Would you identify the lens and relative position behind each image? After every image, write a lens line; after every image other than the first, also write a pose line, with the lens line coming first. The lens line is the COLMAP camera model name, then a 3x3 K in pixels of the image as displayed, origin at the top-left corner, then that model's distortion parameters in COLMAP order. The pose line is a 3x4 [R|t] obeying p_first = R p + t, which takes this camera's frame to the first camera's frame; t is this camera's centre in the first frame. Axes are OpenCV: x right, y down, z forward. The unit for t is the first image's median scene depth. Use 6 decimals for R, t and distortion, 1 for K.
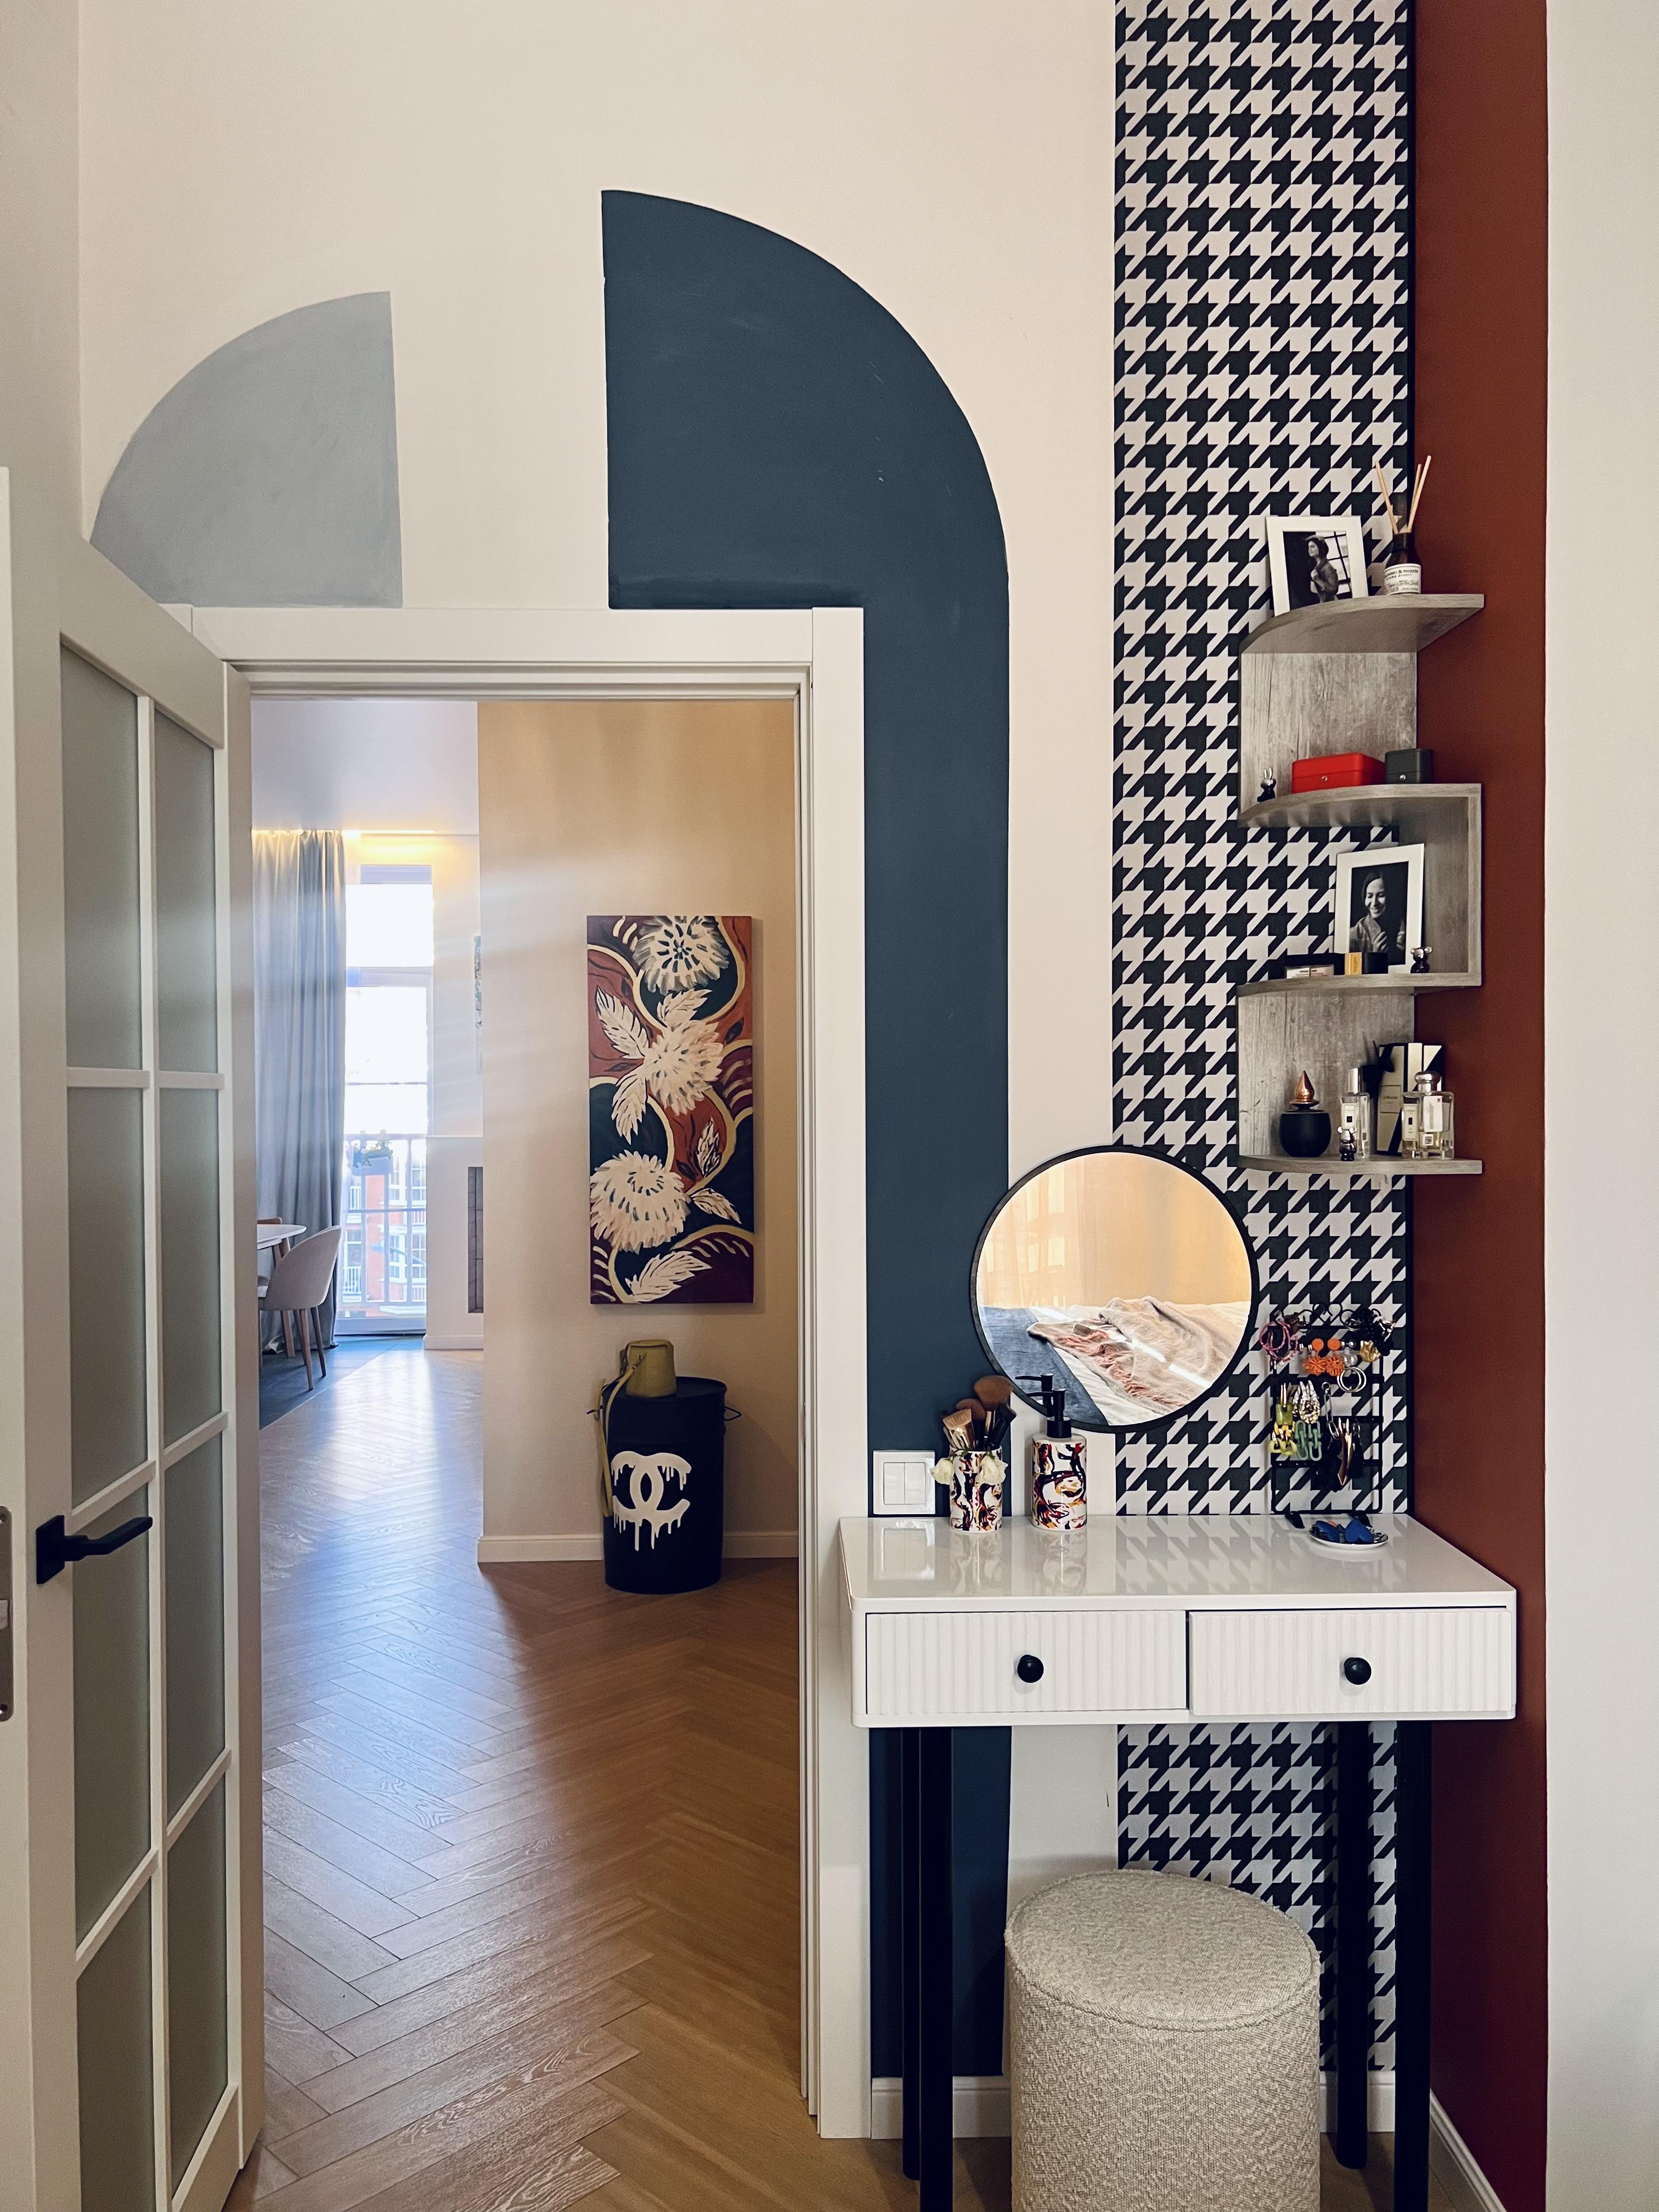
lens RADIAL K [[1639.2, 0, 824.2], [0, 1639.2, 1113.1], [0, 0, 1]] dist [0.142563, -0.300520]
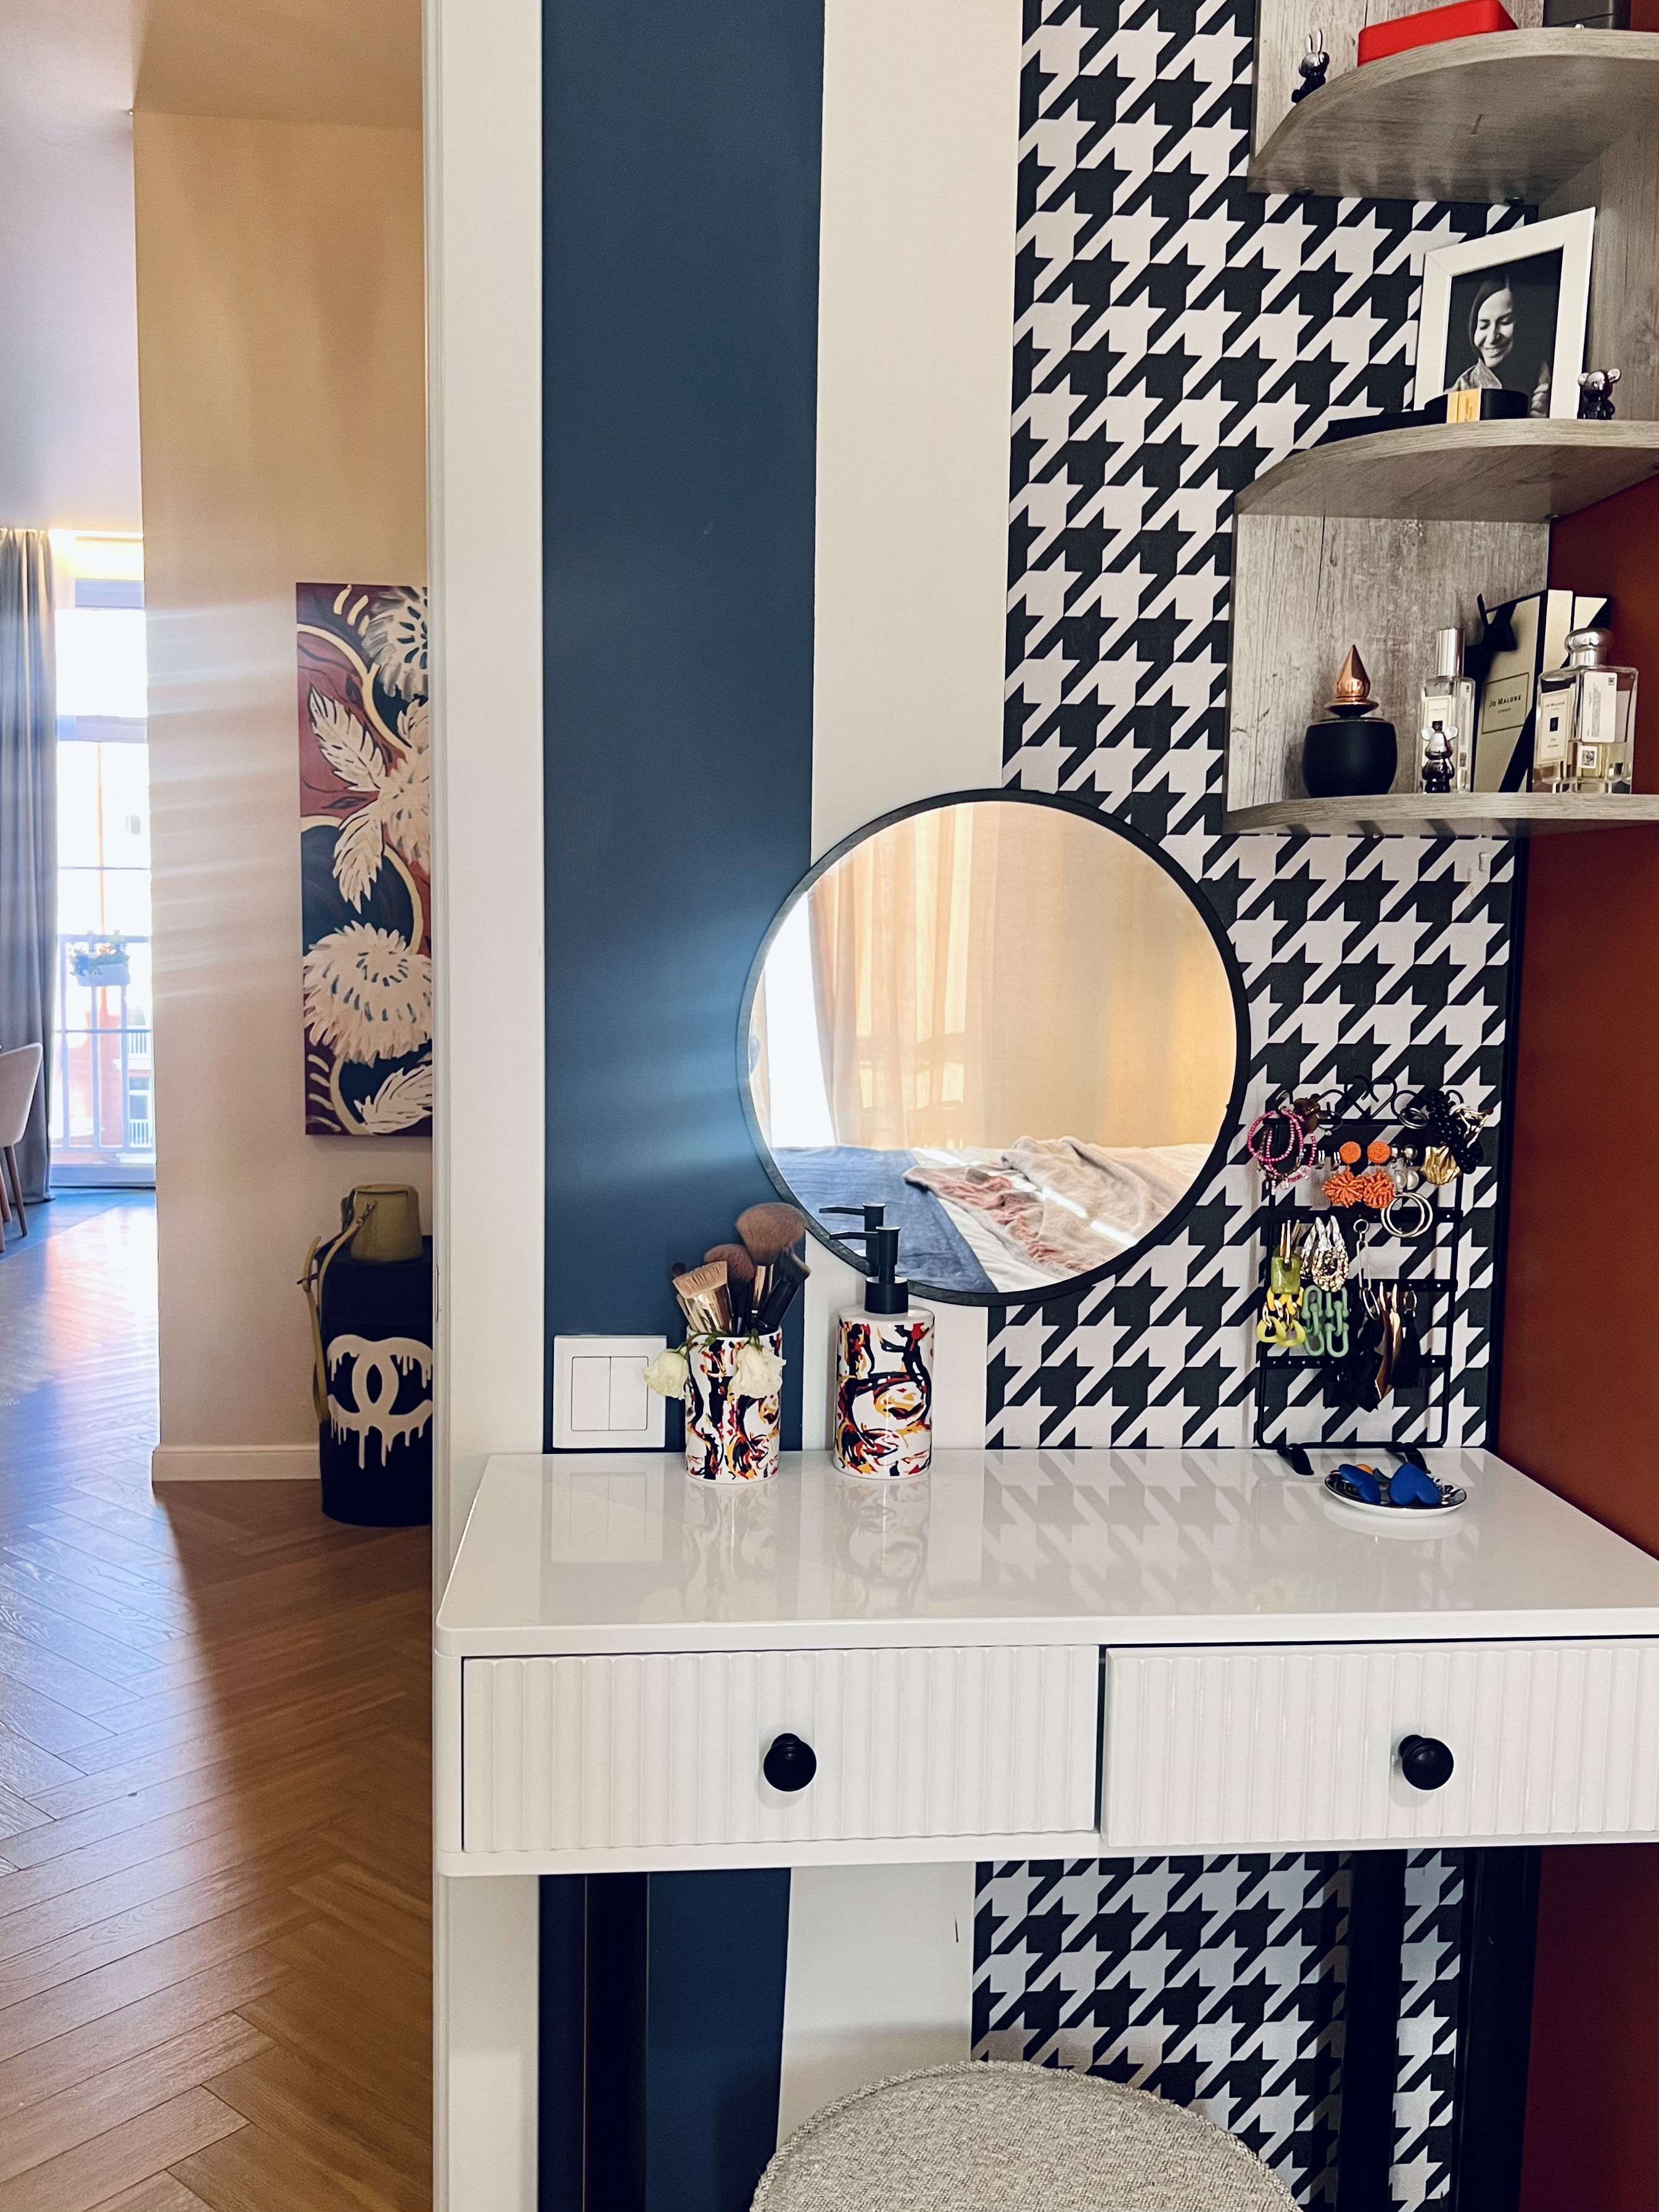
lens RADIAL K [[1690.1, 0, 851.4], [0, 1690.1, 1112.3], [0, 0, 1]] dist [0.057681, -0.057434]
pose [[0.998037, 0.019018, 0.059677, 0.093824], [-0.023028, 0.997471, 0.067238, 0.090103], [-0.058247, -0.068480, 0.995951, 0.434143]]
